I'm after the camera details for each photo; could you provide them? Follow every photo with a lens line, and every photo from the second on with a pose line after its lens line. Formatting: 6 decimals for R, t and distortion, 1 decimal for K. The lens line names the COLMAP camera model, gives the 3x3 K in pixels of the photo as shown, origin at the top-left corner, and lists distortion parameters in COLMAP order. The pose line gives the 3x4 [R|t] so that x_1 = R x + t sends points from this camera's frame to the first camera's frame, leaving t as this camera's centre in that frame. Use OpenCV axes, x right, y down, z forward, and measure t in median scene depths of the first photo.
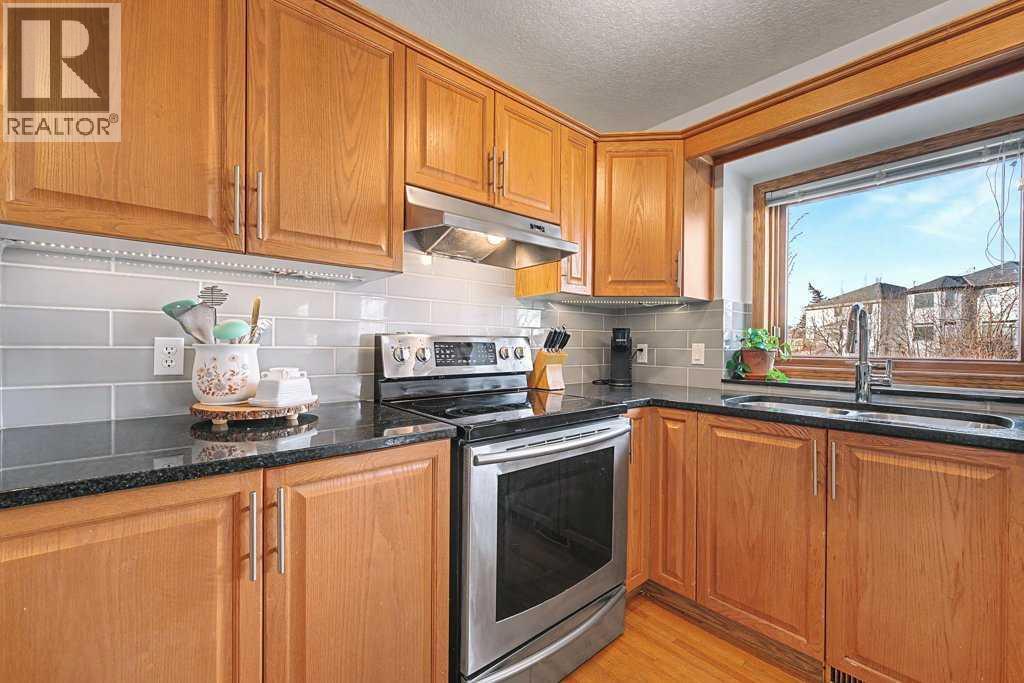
lens RADIAL K [[421.6, 0, 509.8], [0, 421.6, 347.5], [0, 0, 1]] dist [0.003148, -0.000046]
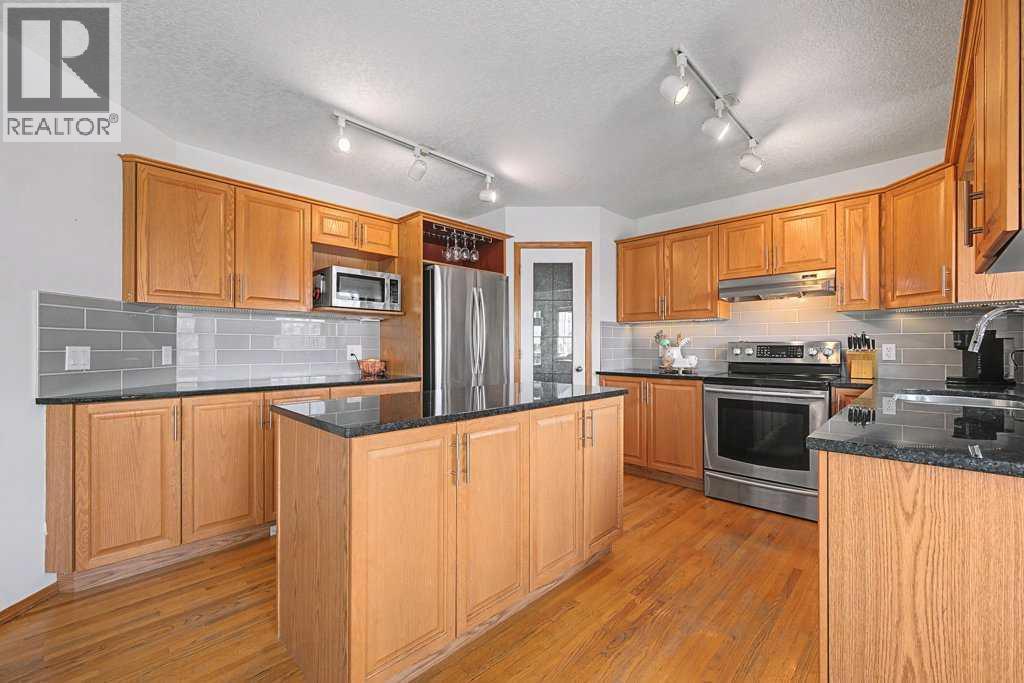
lens RADIAL K [[421.6, 0, 504.3], [0, 421.6, 345.9], [0, 0, 1]] dist [0.003148, -0.000046]
pose [[0.086062, -0.006589, -0.996268, 1.682673], [-0.002369, 0.999974, -0.006818, 0.004943], [0.996287, 0.002947, 0.086045, -0.356606]]
